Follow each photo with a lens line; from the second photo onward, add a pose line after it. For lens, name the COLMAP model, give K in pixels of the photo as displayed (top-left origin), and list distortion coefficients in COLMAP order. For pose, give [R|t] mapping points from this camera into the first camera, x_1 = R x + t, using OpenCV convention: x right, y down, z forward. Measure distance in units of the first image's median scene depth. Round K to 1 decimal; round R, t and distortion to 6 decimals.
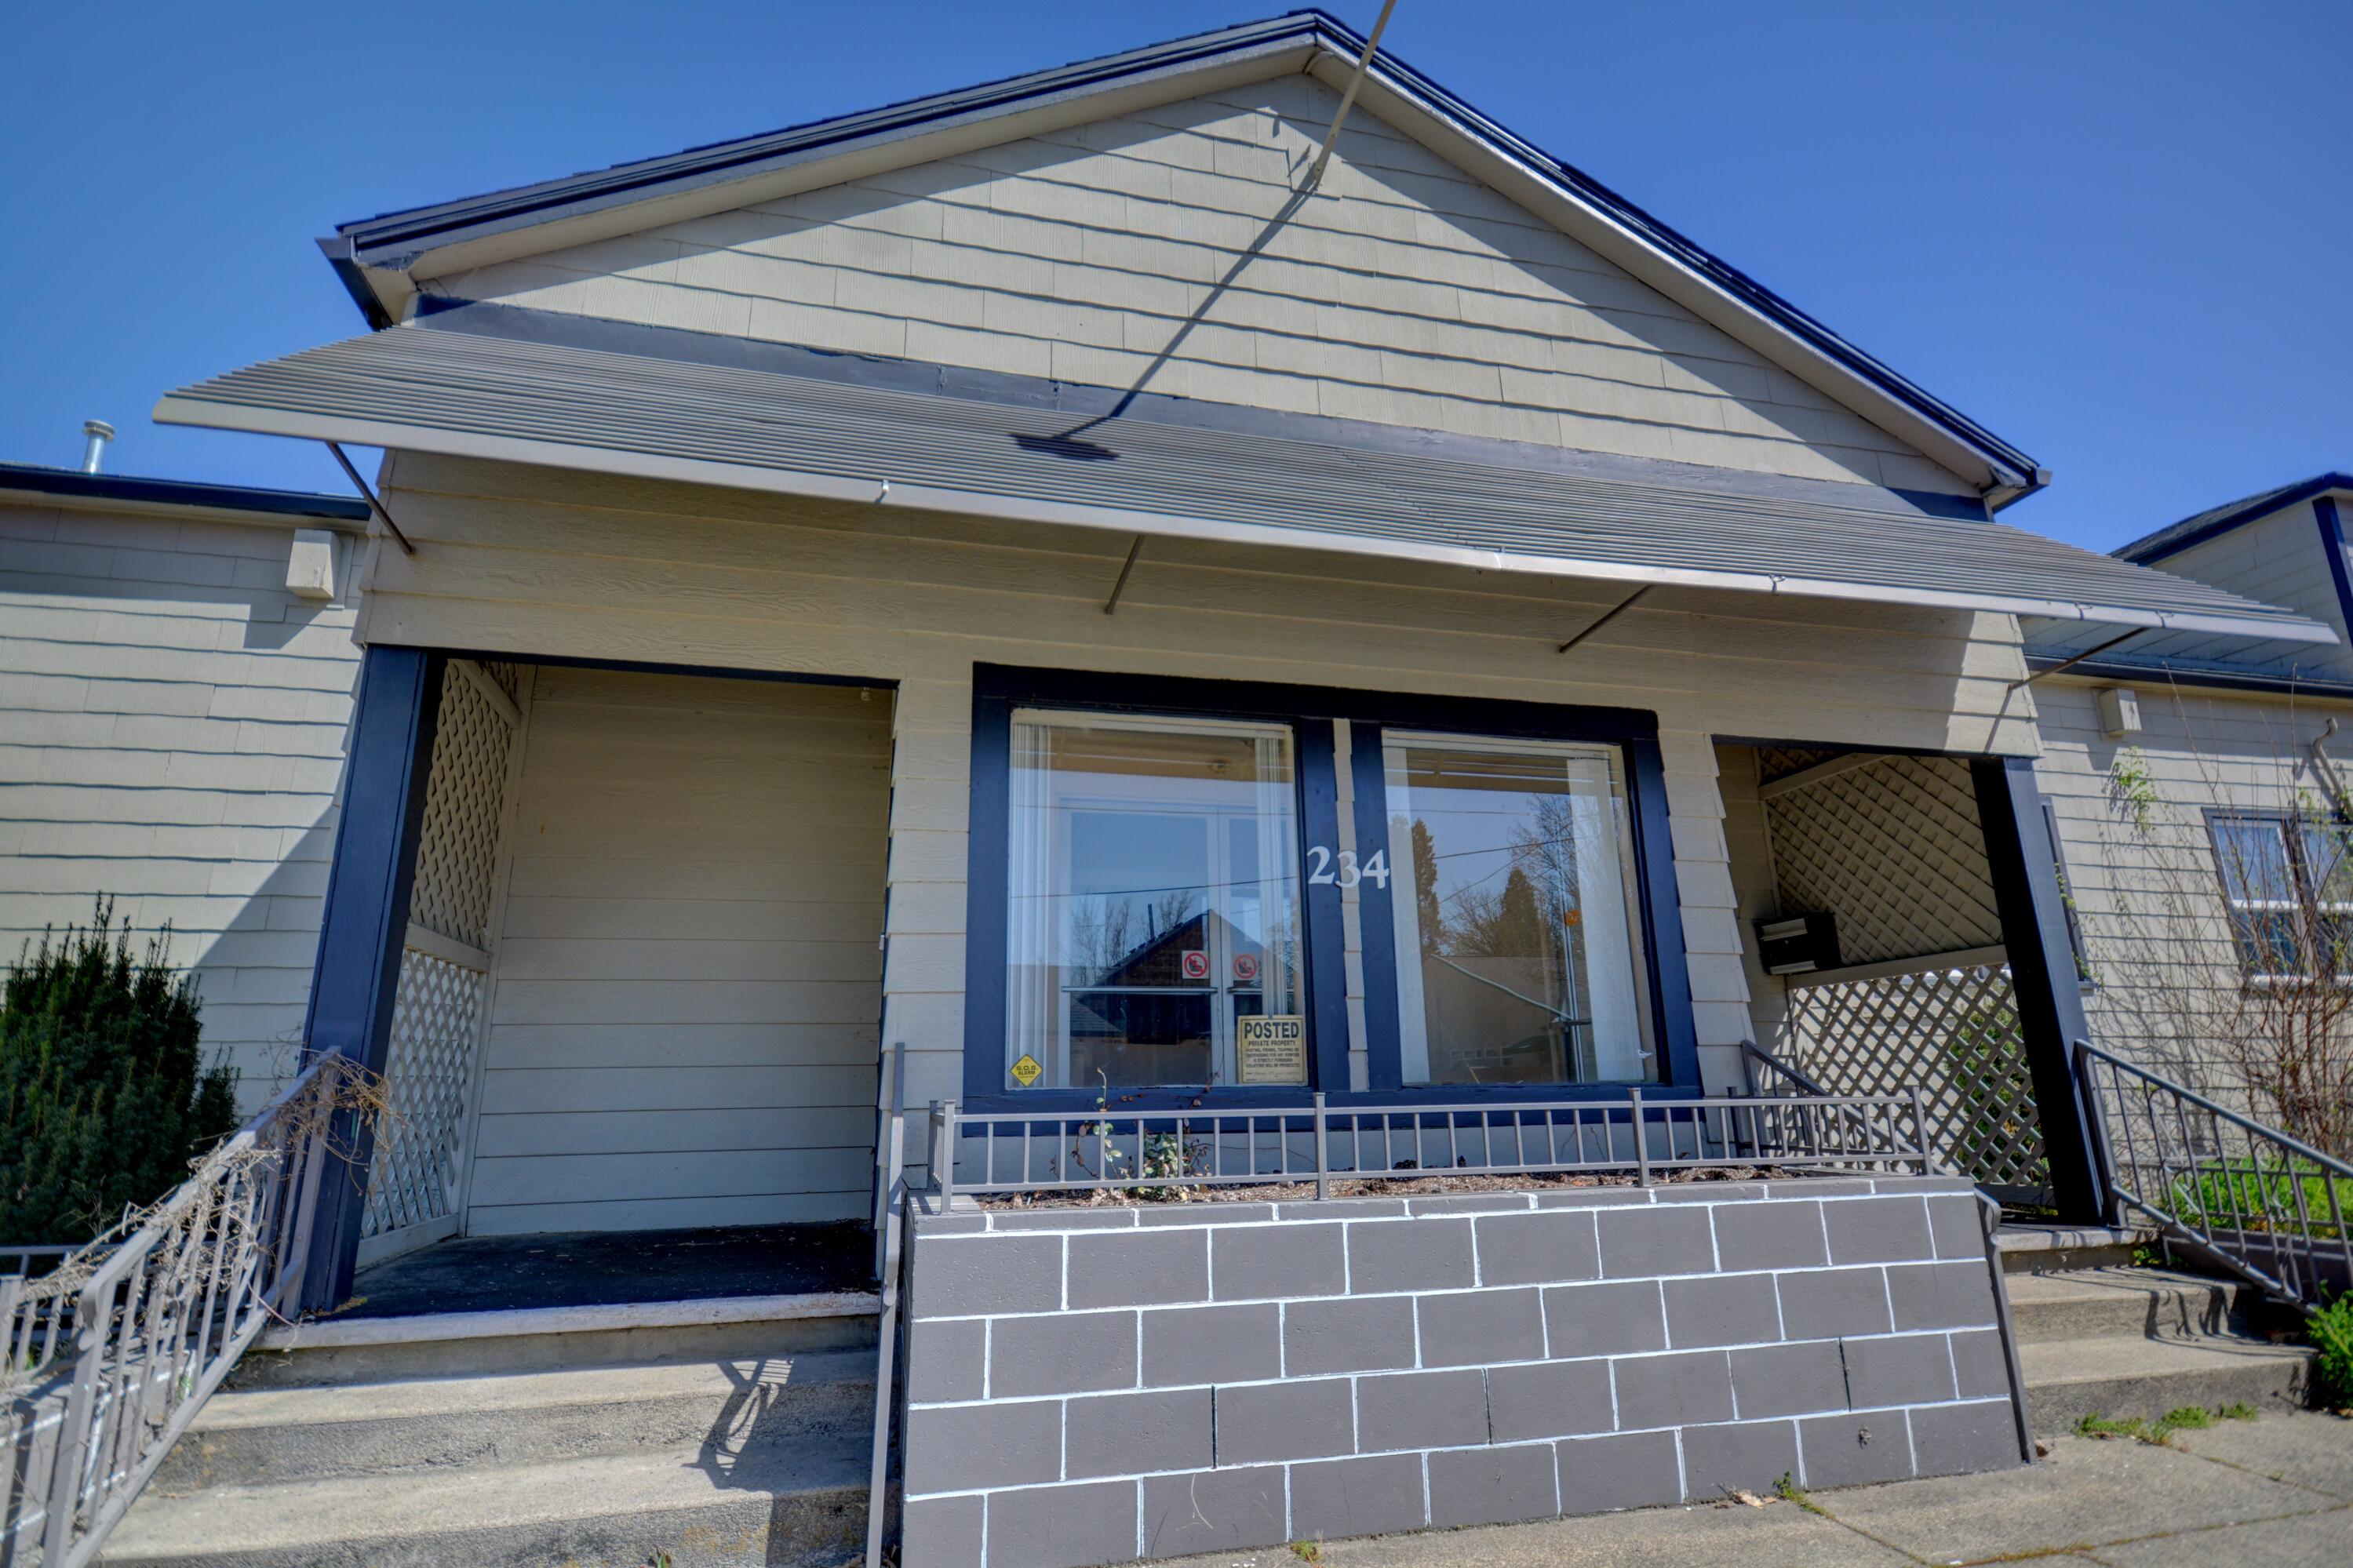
lens RADIAL K [[1170.7, 0, 1186.0], [0, 1170.7, 792.2], [0, 0, 1]] dist [0.005215, -0.003605]
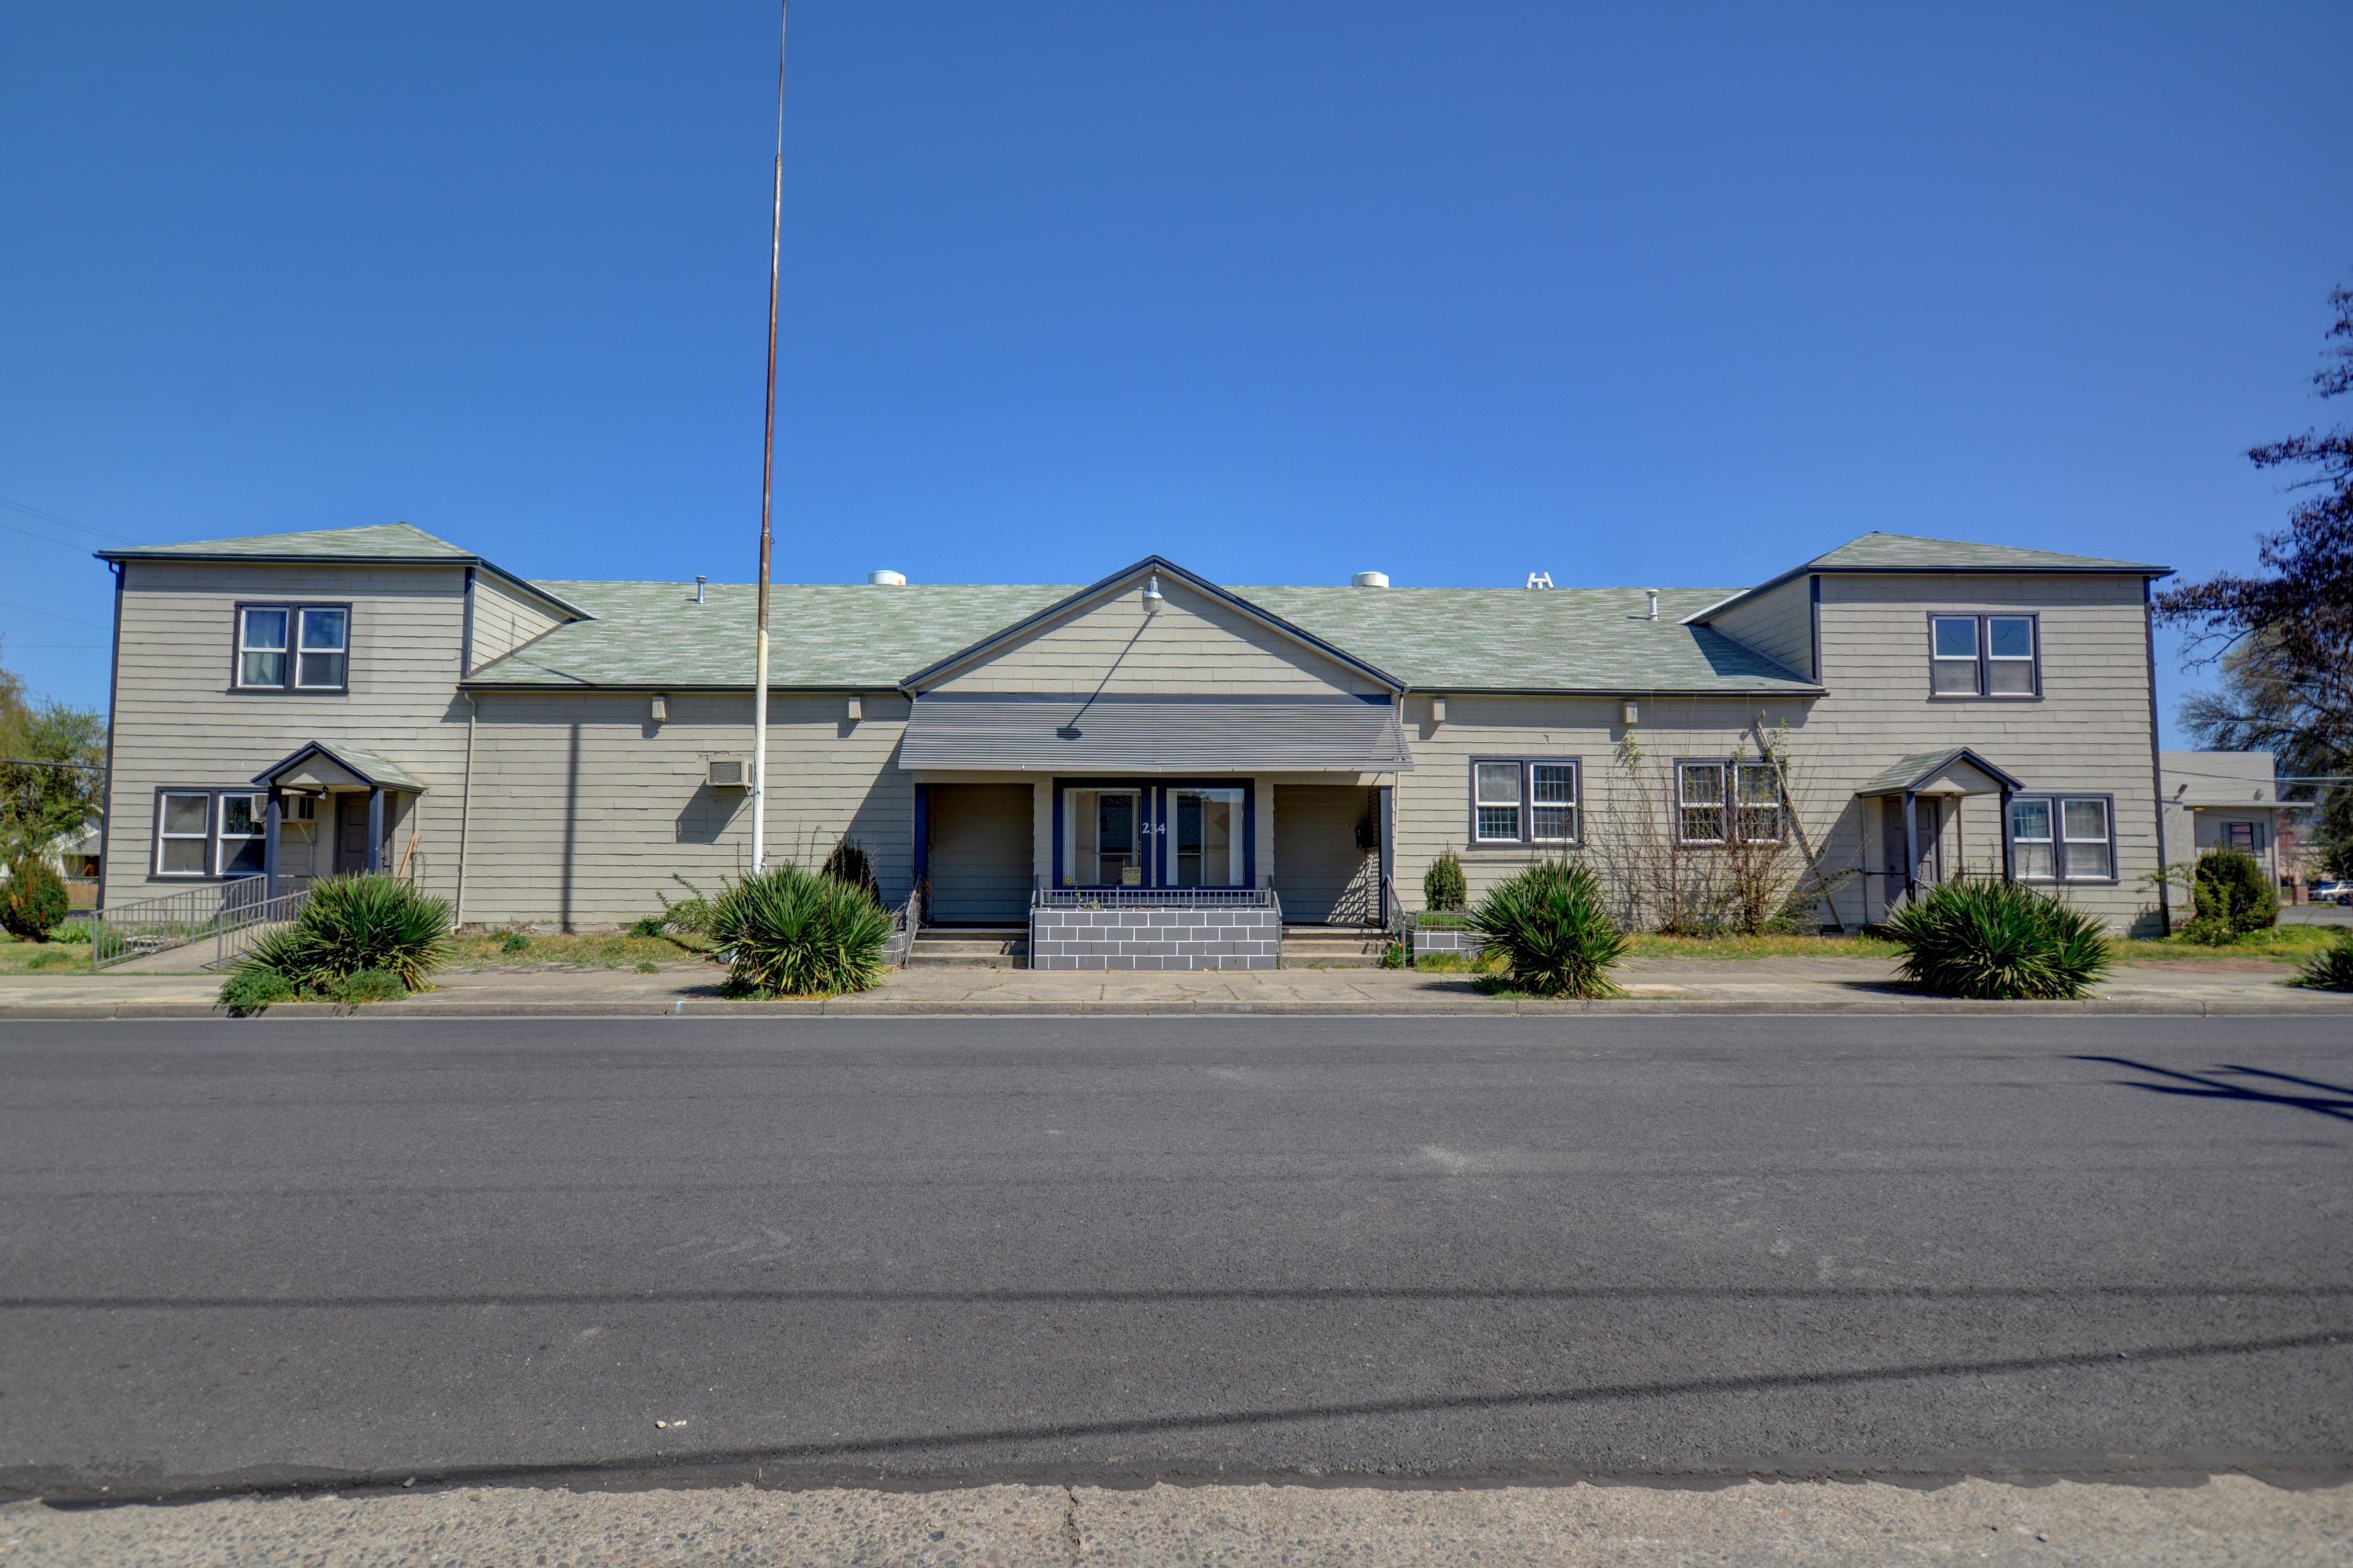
lens RADIAL K [[1170.9, 0, 1175.5], [0, 1170.9, 790.8], [0, 0, 1]] dist [0.005215, -0.003605]
pose [[0.978838, -0.000800, -0.204635, 0.919530], [0.036081, 0.985000, 0.168739, -0.644740], [0.201430, -0.172552, 0.964184, -2.425646]]
